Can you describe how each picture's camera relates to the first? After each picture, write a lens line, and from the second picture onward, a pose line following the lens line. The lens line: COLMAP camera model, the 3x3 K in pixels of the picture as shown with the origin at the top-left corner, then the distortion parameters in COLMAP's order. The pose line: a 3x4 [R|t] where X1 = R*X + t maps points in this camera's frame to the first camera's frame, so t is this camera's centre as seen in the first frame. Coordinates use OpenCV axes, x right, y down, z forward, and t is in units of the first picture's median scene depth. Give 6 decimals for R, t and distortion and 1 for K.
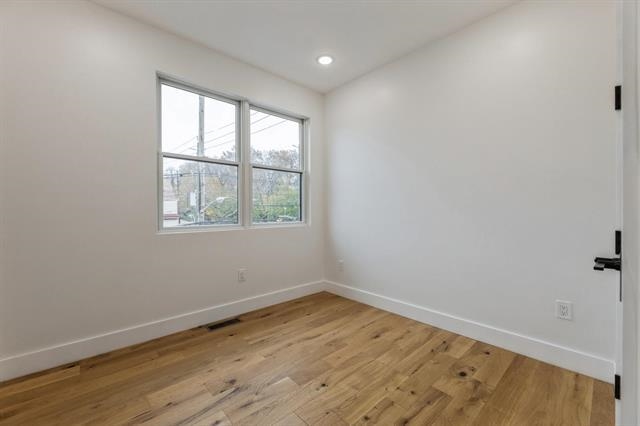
lens RADIAL K [[267.5, 0, 320.0], [0, 267.5, 213.0], [0, 0, 1]] dist [0.001510, -0.000069]
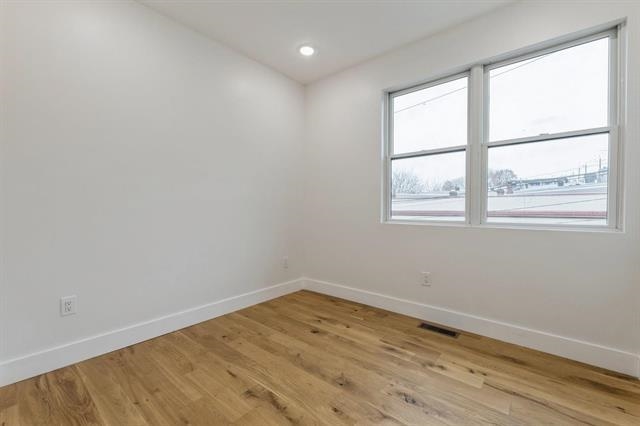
lens RADIAL K [[270.8, 0, 320.3], [0, 270.8, 208.5], [0, 0, 1]] dist [-0.000150, -0.000114]
pose [[0.115487, 0.003361, -0.993303, 0.484620], [-0.022704, 0.999742, 0.000743, 0.014057], [0.993050, 0.022467, 0.115533, 0.472391]]
